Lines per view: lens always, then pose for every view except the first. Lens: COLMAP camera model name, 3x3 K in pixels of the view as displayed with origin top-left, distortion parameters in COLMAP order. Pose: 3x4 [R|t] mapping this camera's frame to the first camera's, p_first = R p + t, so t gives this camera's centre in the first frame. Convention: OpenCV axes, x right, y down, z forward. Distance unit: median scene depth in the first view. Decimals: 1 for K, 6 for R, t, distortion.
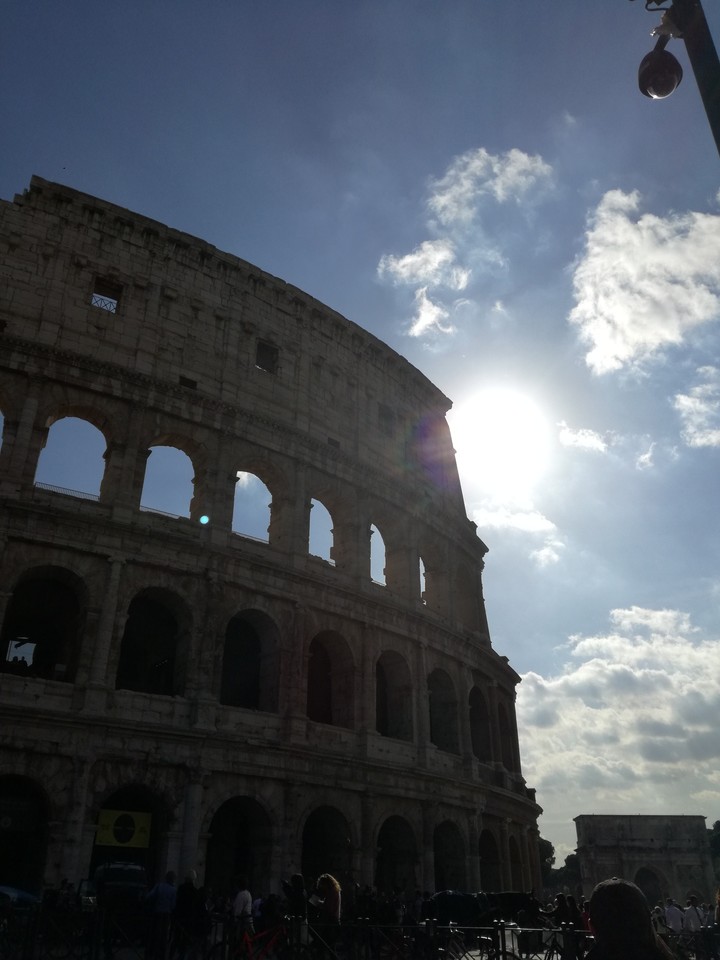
lens RADIAL K [[800.3, 0, 360.0], [0, 800.3, 480.0], [0, 0, 1]] dist [0.182958, -0.509829]
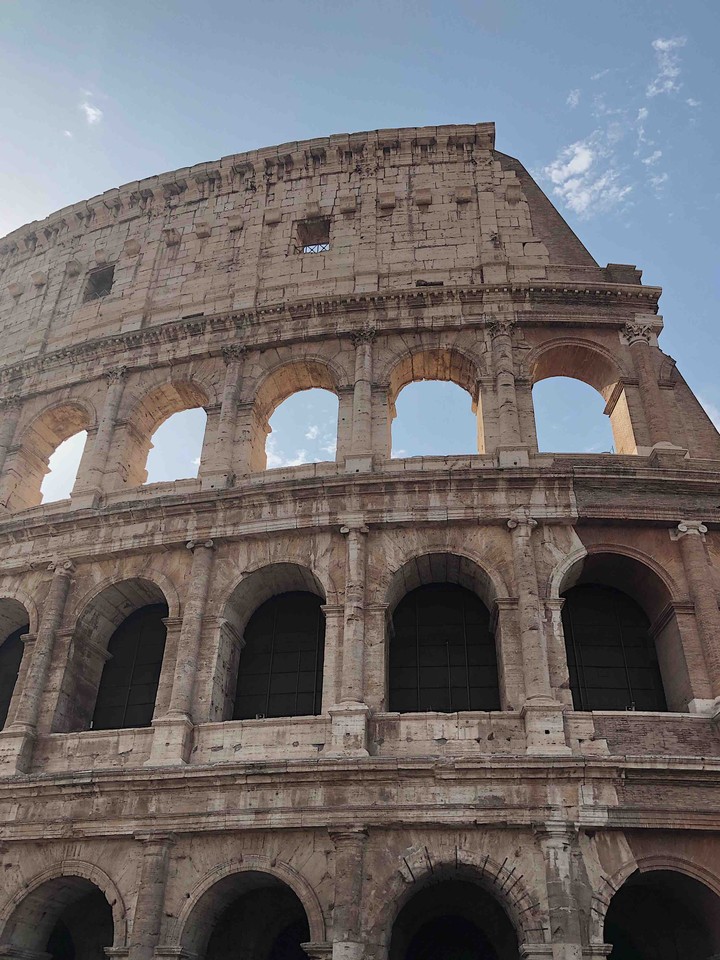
lens RADIAL K [[835.1, 0, 387.4], [0, 835.1, 509.2], [0, 0, 1]] dist [0.010471, 0.005807]
pose [[0.507131, -0.478549, -0.716805, 0.531650], [0.395240, 0.868208, -0.300001, 0.408681], [0.765901, -0.131170, 0.629436, 0.787895]]
